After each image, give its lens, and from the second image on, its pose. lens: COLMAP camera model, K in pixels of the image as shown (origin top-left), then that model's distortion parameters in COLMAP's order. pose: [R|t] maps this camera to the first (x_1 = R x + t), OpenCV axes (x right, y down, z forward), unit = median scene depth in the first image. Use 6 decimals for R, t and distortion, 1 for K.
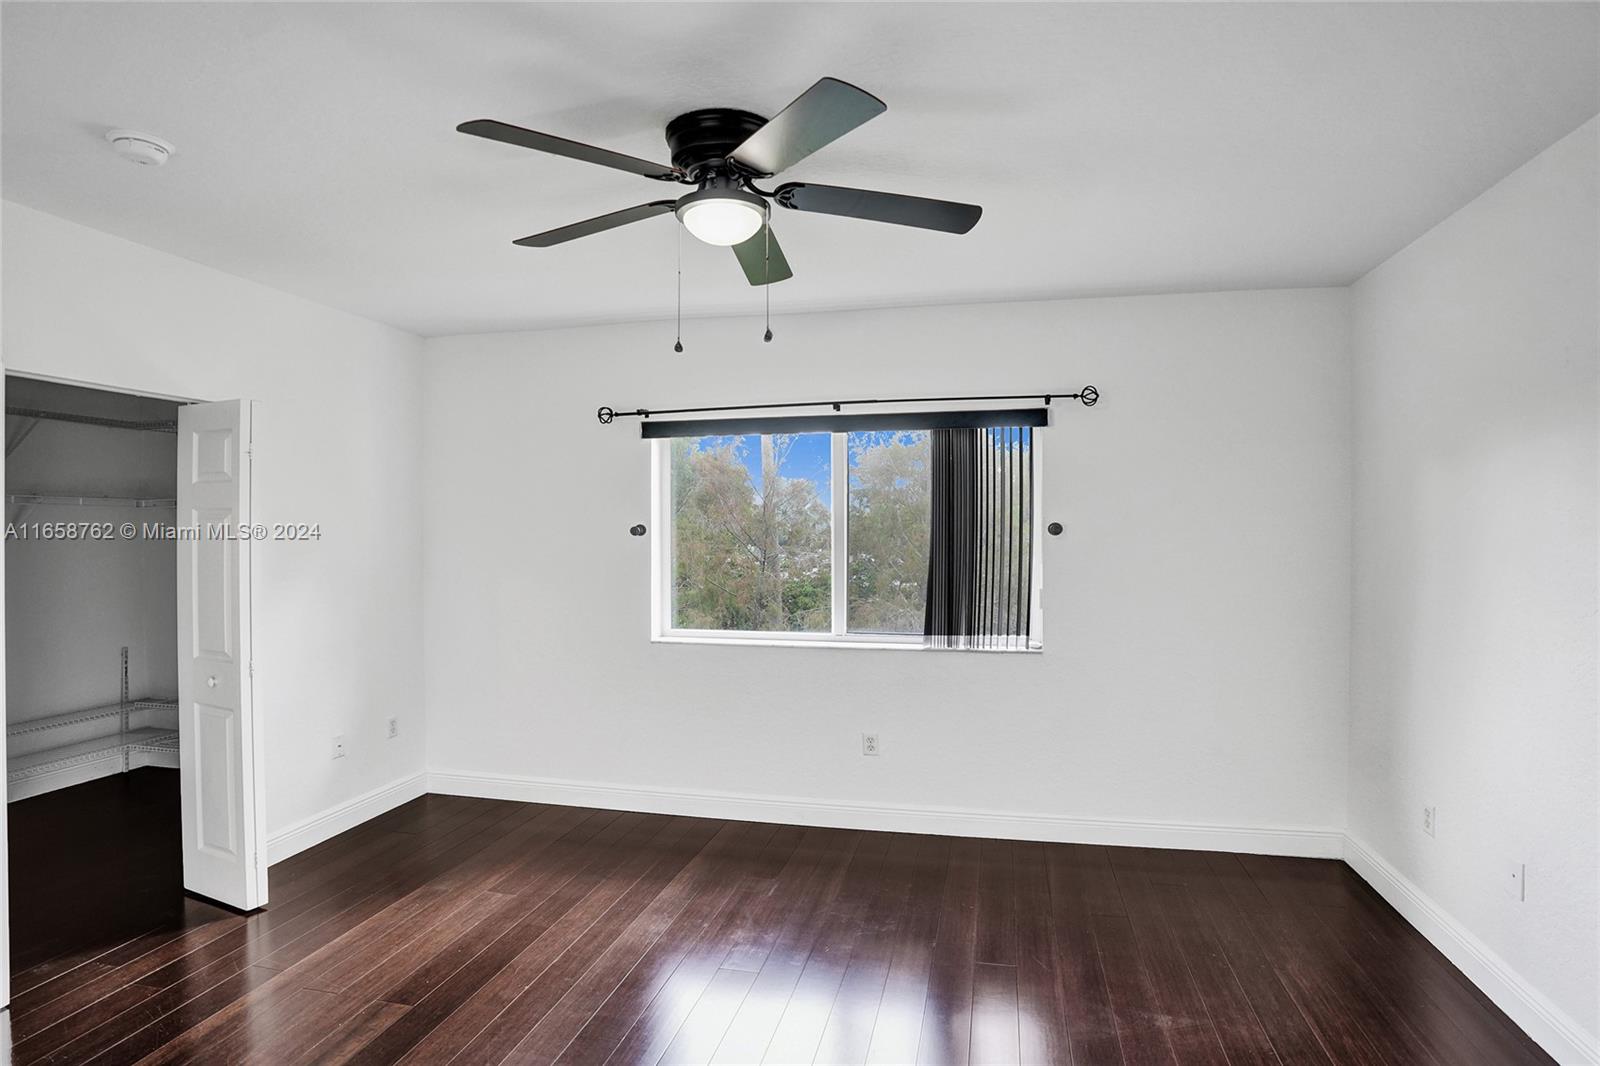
lens RADIAL K [[856.2, 0, 800.0], [0, 856.2, 533.0], [0, 0, 1]] dist [-0.057365, 0.038337]
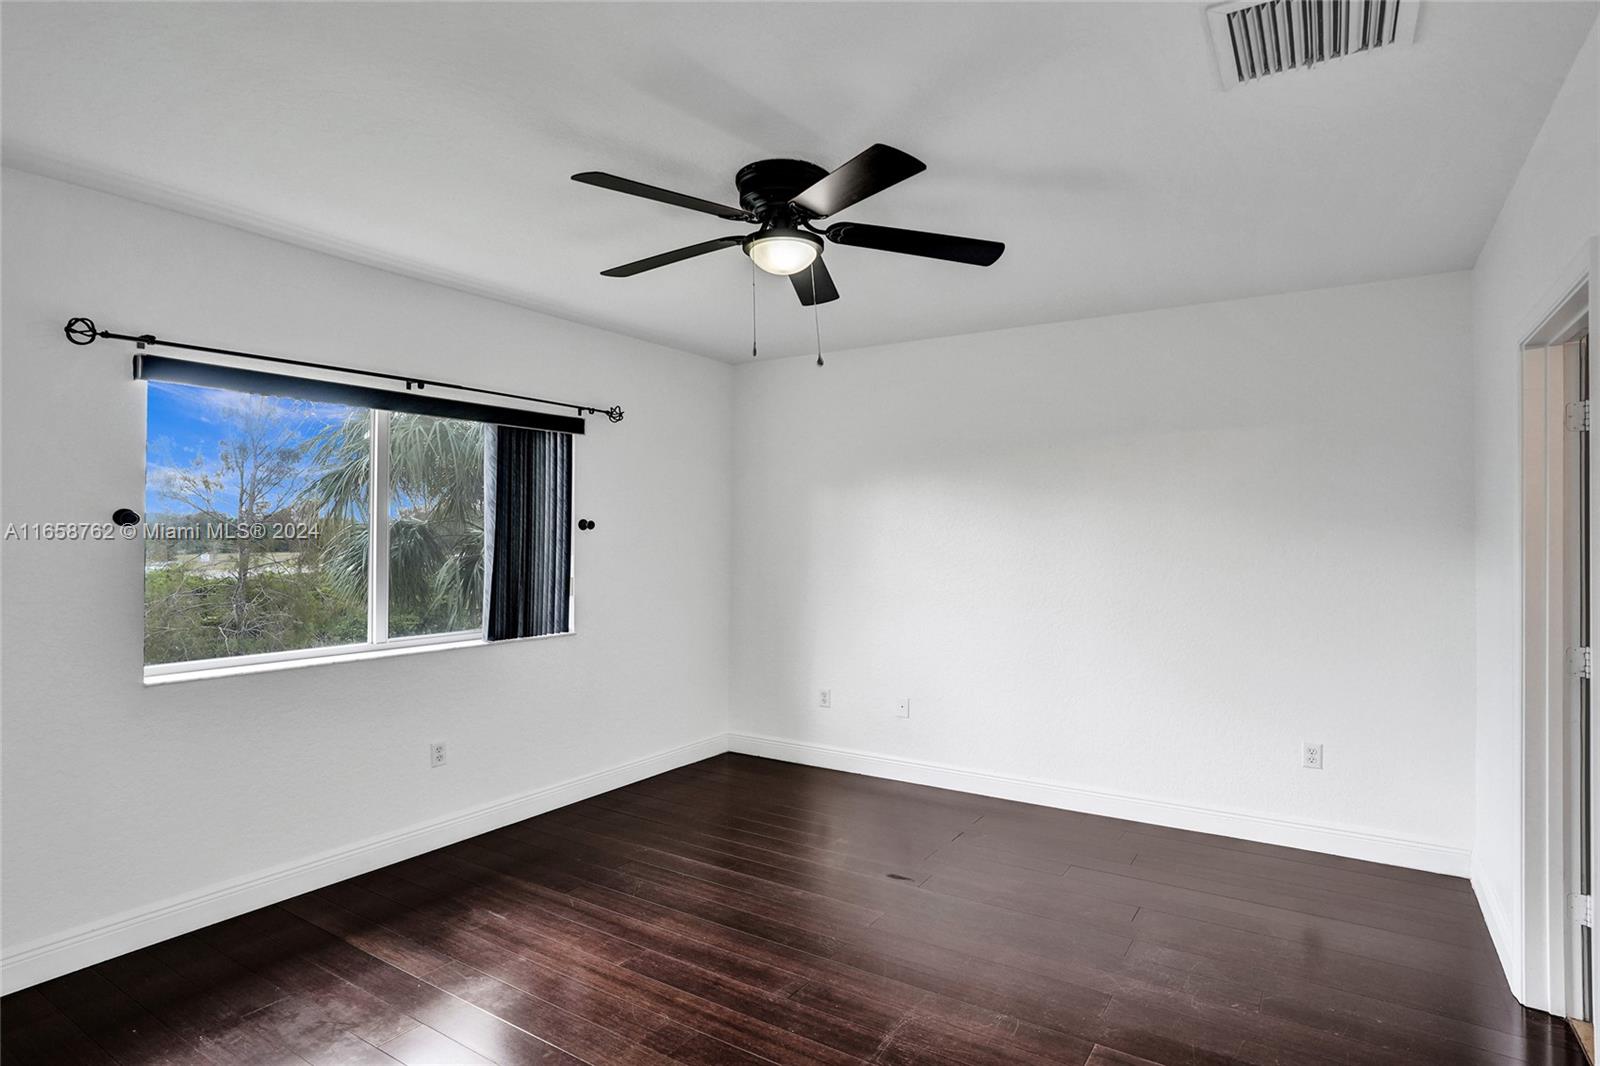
lens RADIAL K [[856.2, 0, 800.0], [0, 856.2, 533.0], [0, 0, 1]] dist [-0.057365, 0.038337]
pose [[0.358904, 0.008142, 0.933339, -0.644208], [0.000963, 0.999958, -0.009094, 0.016288], [-0.933374, 0.004162, 0.358881, 0.306792]]
